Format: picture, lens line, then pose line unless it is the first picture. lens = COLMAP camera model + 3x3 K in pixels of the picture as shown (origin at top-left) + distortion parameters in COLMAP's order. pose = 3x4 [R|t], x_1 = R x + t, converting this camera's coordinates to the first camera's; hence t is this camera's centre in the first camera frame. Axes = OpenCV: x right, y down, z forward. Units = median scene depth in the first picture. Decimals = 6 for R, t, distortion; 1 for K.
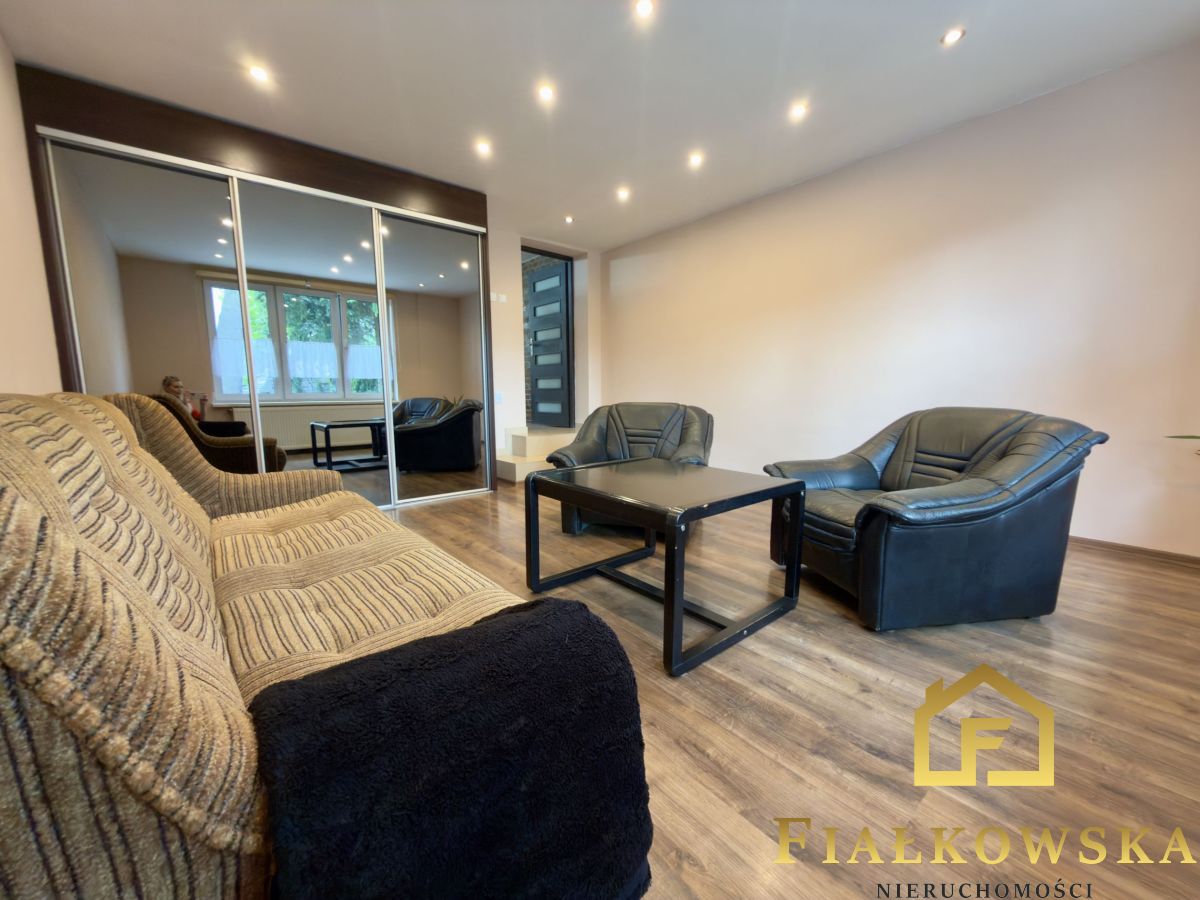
lens RADIAL K [[476.9, 0, 601.9], [0, 476.9, 452.2], [0, 0, 1]] dist [0.000870, 0.000013]
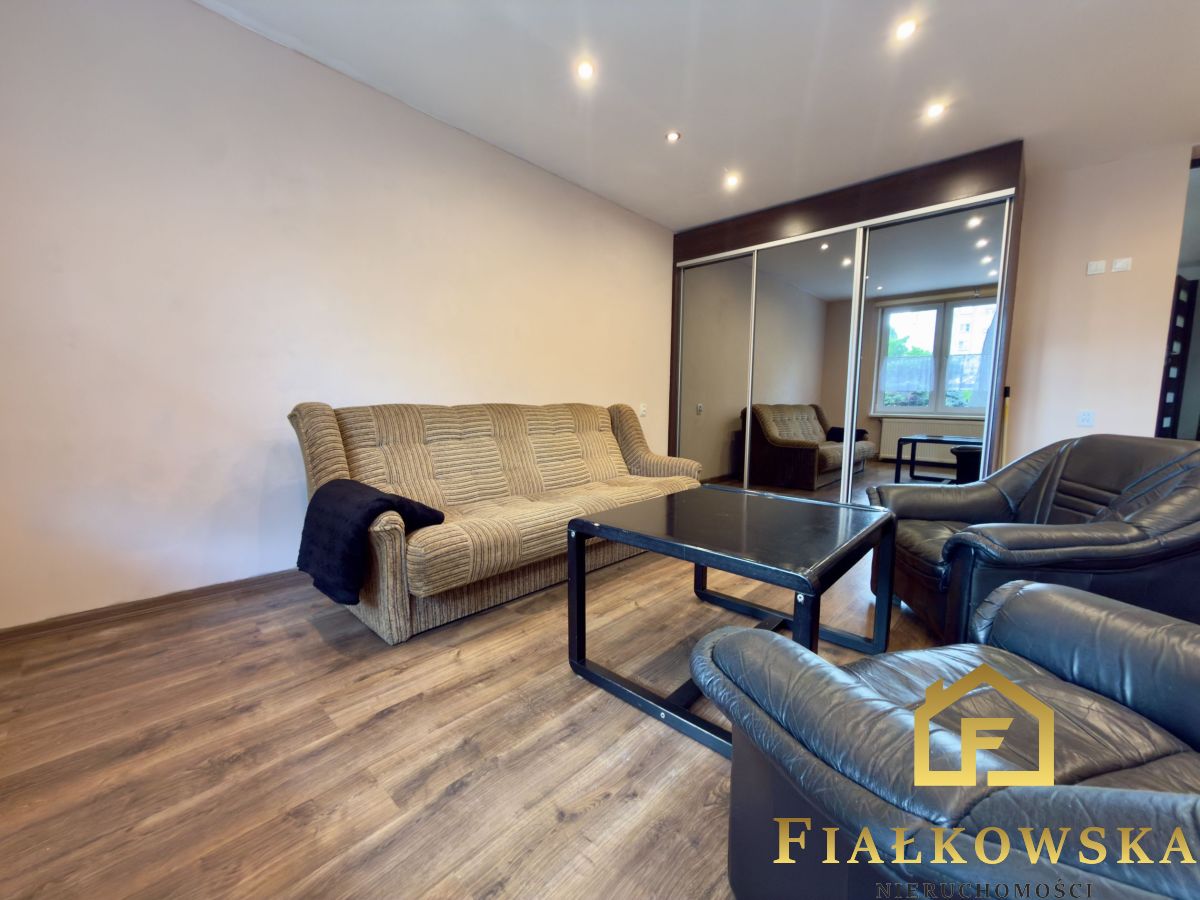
lens RADIAL K [[476.9, 0, 600.6], [0, 476.9, 446.3], [0, 0, 1]] dist [0.000870, 0.000013]
pose [[0.128164, 0.102960, -0.986394, 0.908667], [-0.137170, 0.986878, 0.085188, -0.102827], [0.982221, 0.124386, 0.140606, 0.650203]]
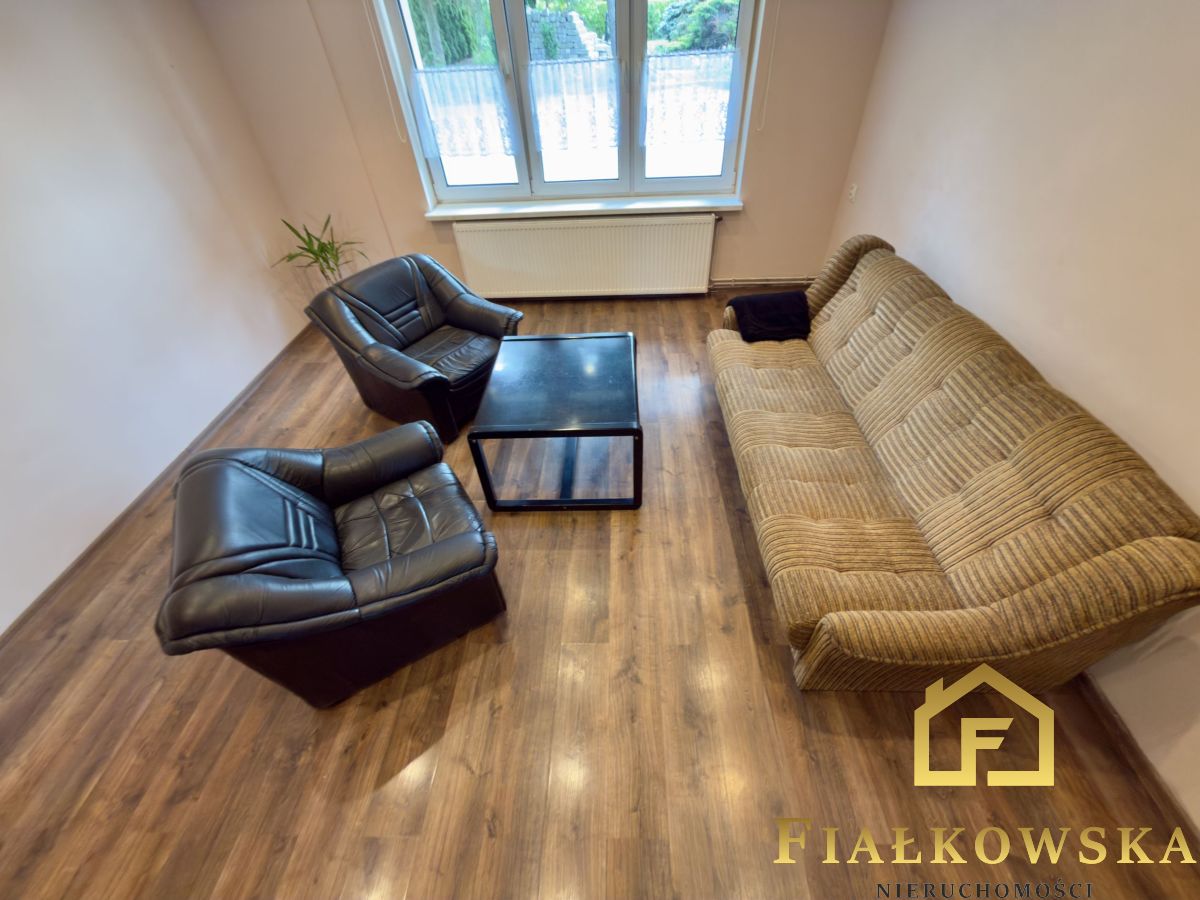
lens RADIAL K [[476.9, 0, 602.2], [0, 476.9, 450.3], [0, 0, 1]] dist [0.000870, 0.000013]
pose [[-0.753547, -0.419338, 0.506282, -0.660308], [0.131385, 0.658532, 0.740995, -0.730476], [-0.644131, 0.624893, -0.441140, 1.620516]]
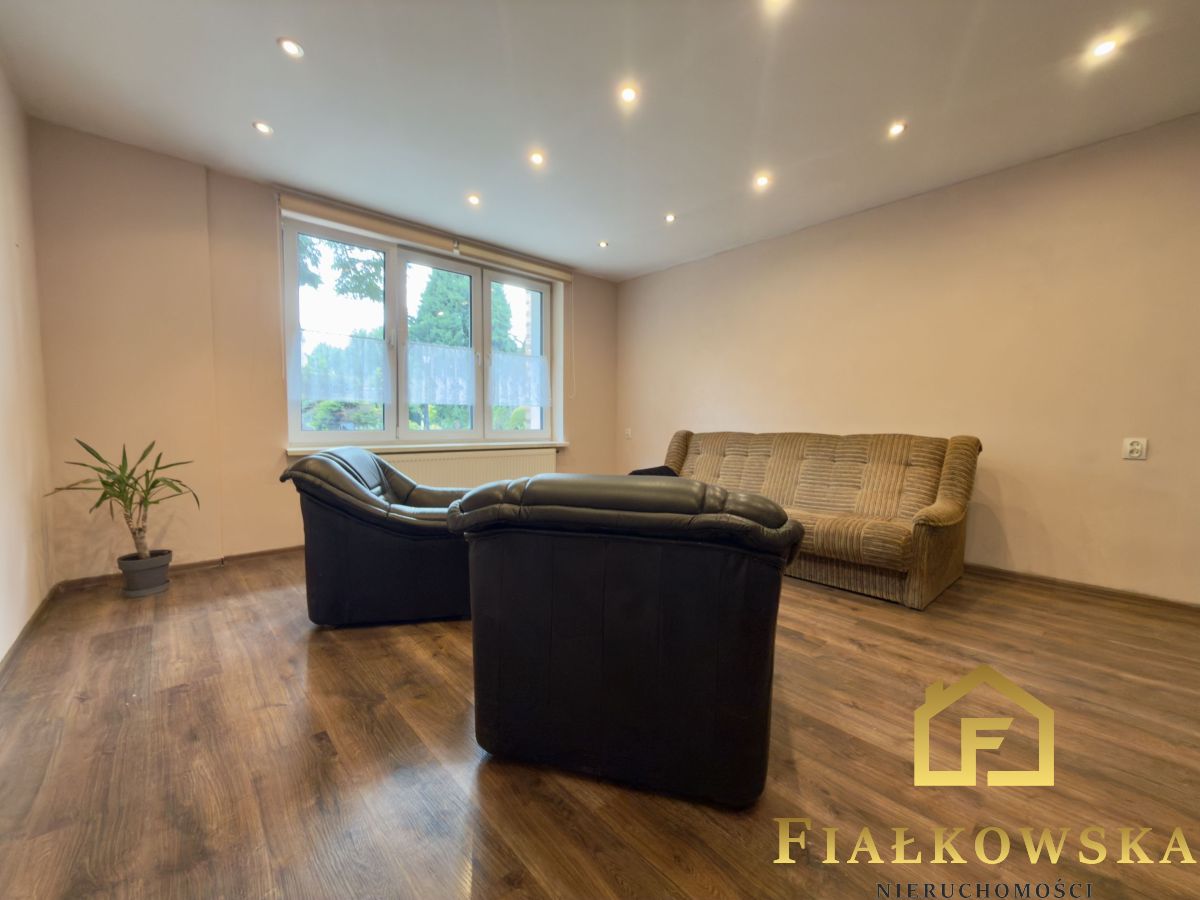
lens RADIAL K [[476.9, 0, 604.9], [0, 476.9, 454.4], [0, 0, 1]] dist [0.000870, 0.000013]
pose [[-0.998487, 0.004608, -0.054792, 0.220432], [-0.005937, 0.981621, 0.190747, -0.333867], [0.054664, 0.190784, -0.980109, 2.361219]]
